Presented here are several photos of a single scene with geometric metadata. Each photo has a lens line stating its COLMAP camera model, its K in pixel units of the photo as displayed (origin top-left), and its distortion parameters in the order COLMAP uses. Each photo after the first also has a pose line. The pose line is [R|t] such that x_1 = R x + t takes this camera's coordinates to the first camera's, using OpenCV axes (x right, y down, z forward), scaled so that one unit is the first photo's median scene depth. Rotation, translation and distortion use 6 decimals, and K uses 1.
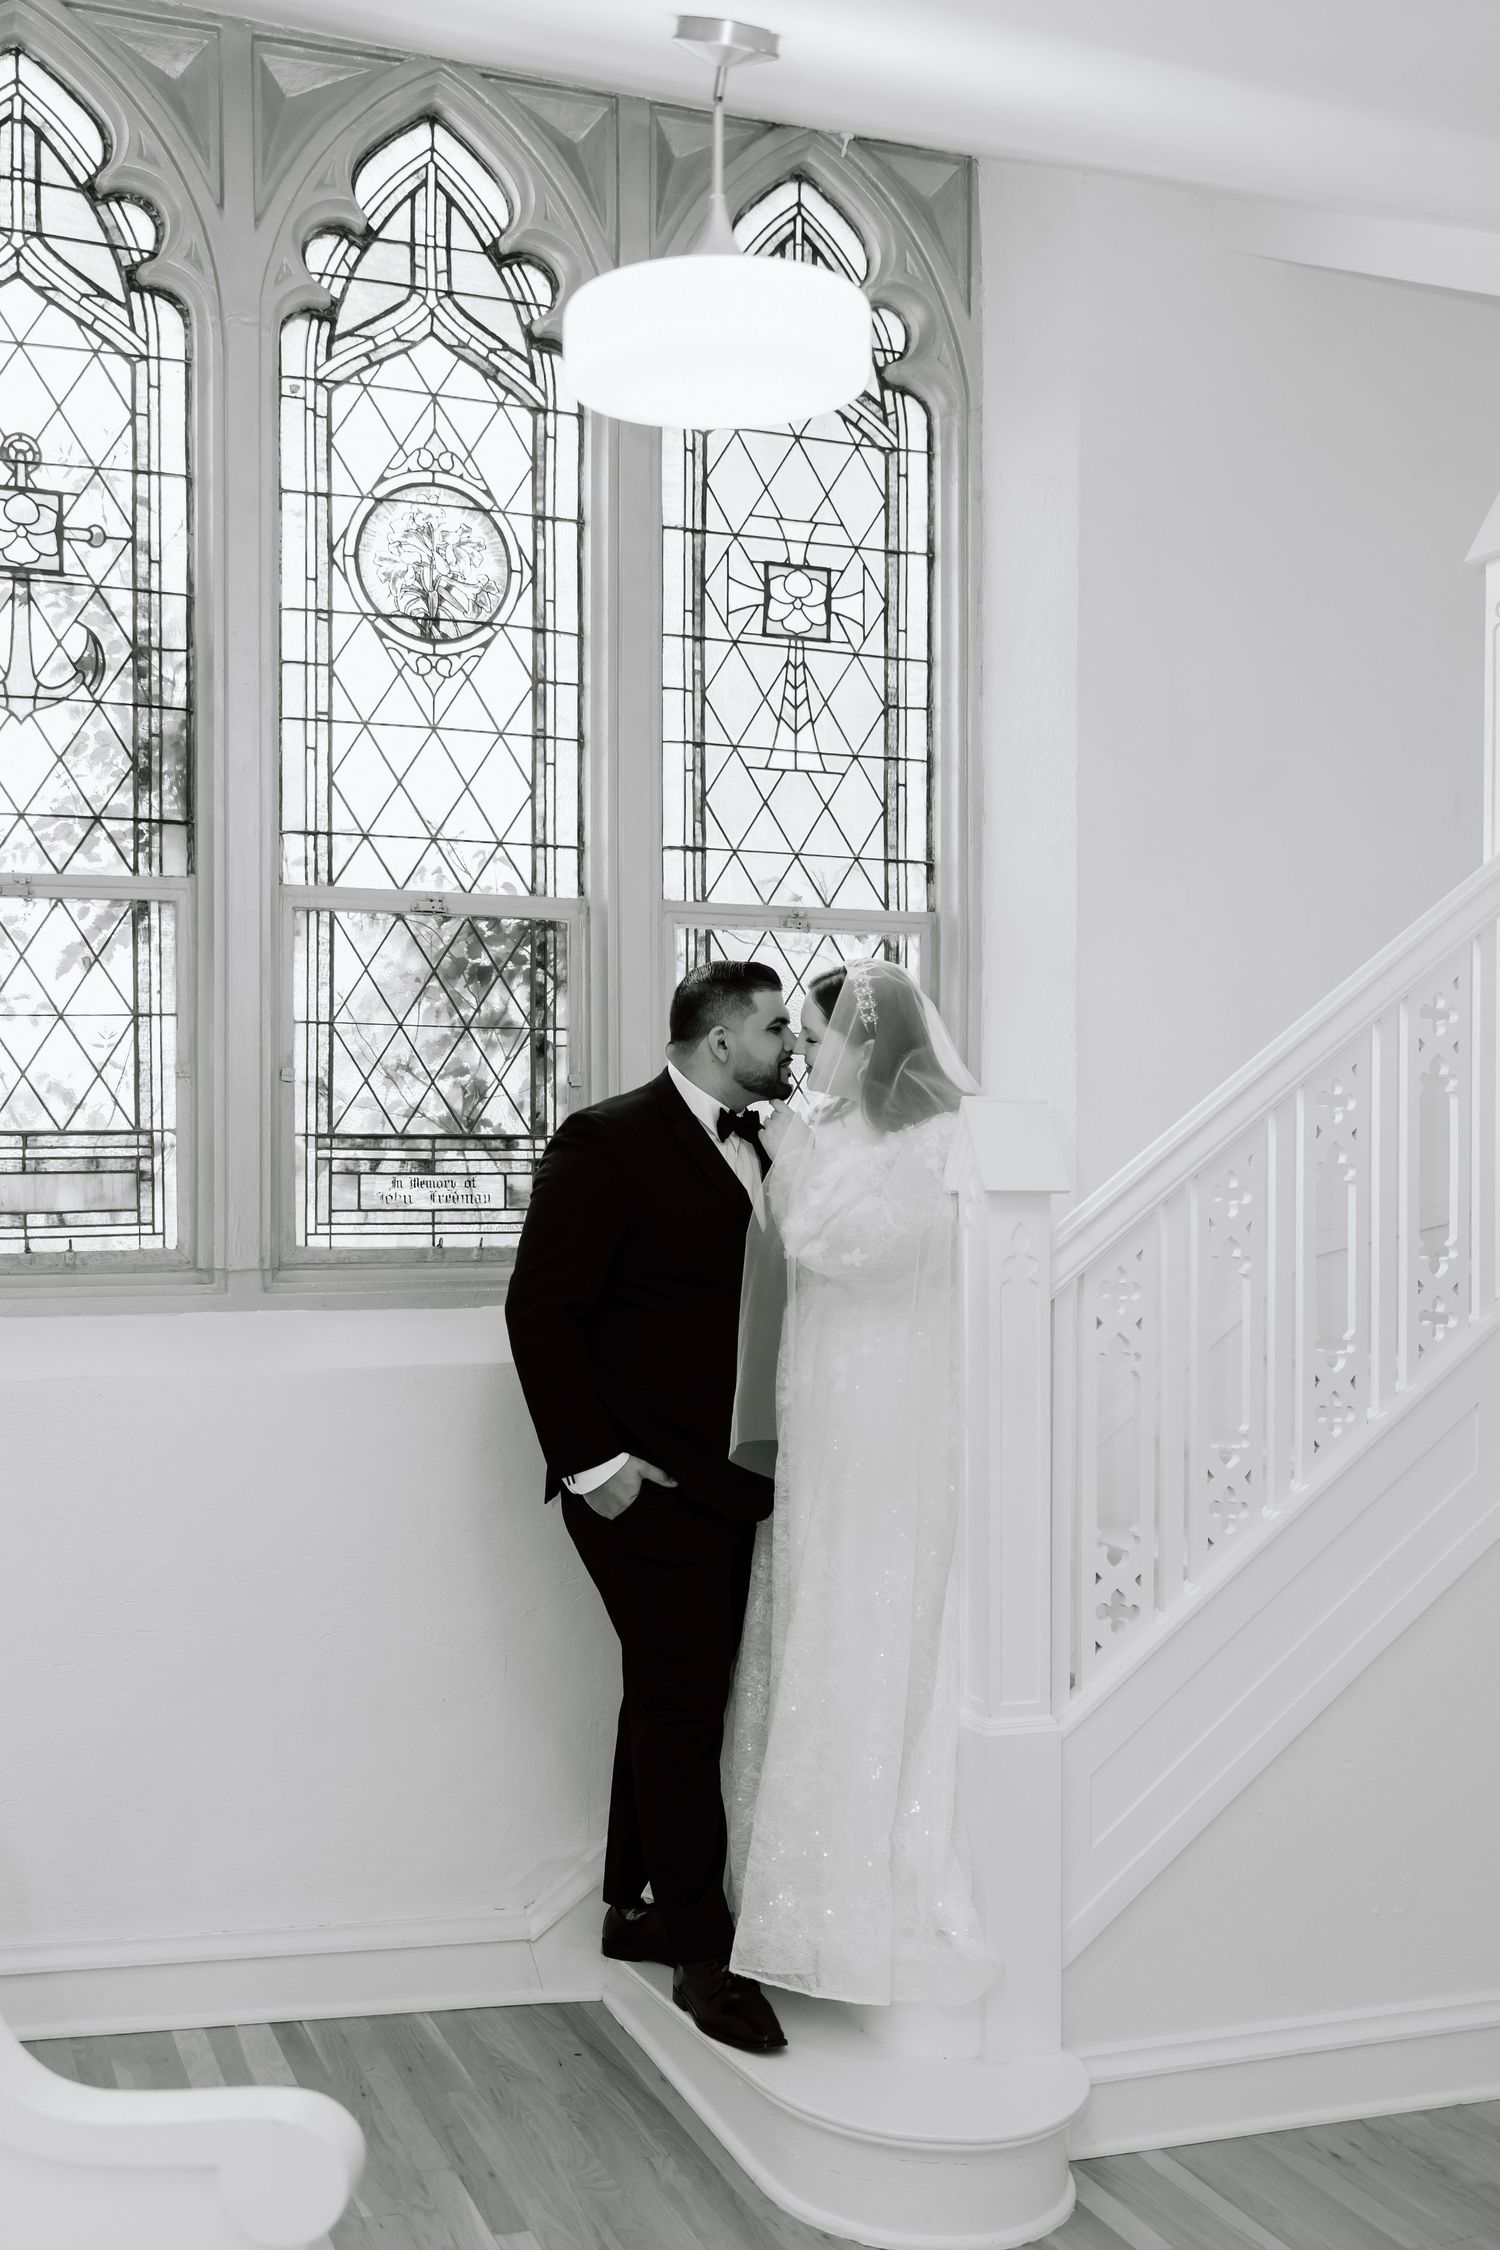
lens RADIAL K [[2431.5, 0, 751.7], [0, 2431.5, 1220.6], [0, 0, 1]] dist [0.057687, 0.000384]
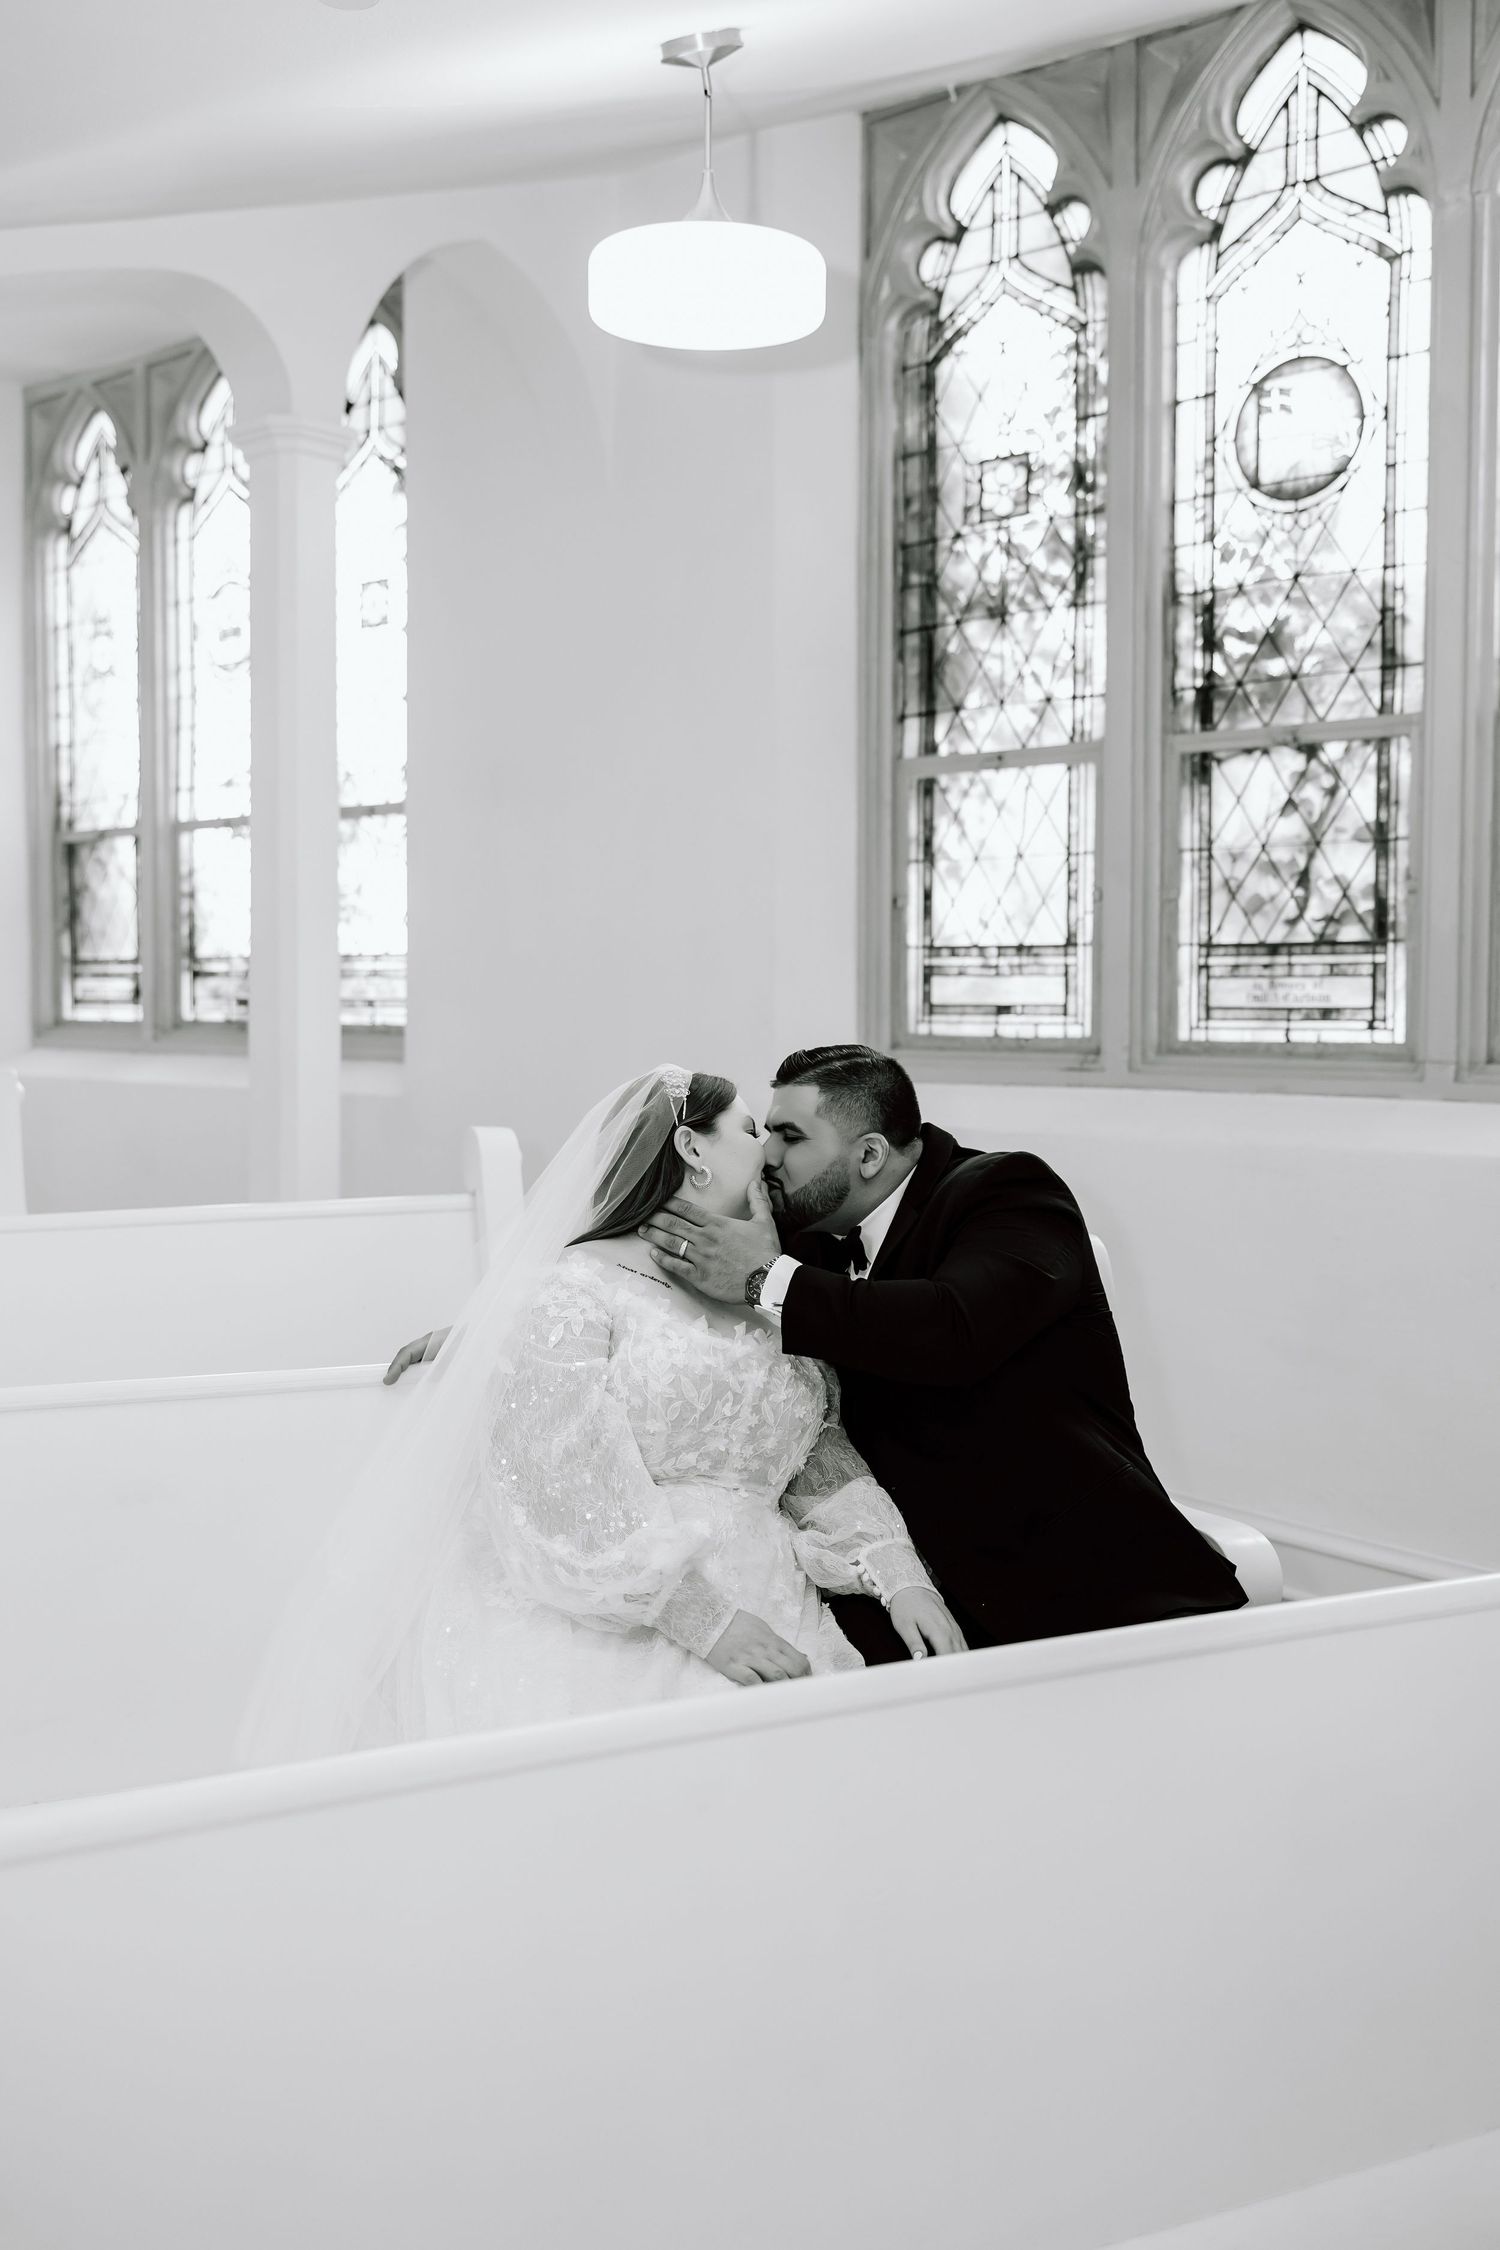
lens RADIAL K [[2403.9, 0, 721.3], [0, 2403.9, 1179.3], [0, 0, 1]] dist [0.009975, -0.012129]
pose [[0.419888, 0.074377, -0.904523, 1.105303], [-0.014582, 0.997061, 0.075217, -0.008318], [0.907459, -0.018393, 0.419738, 0.416037]]
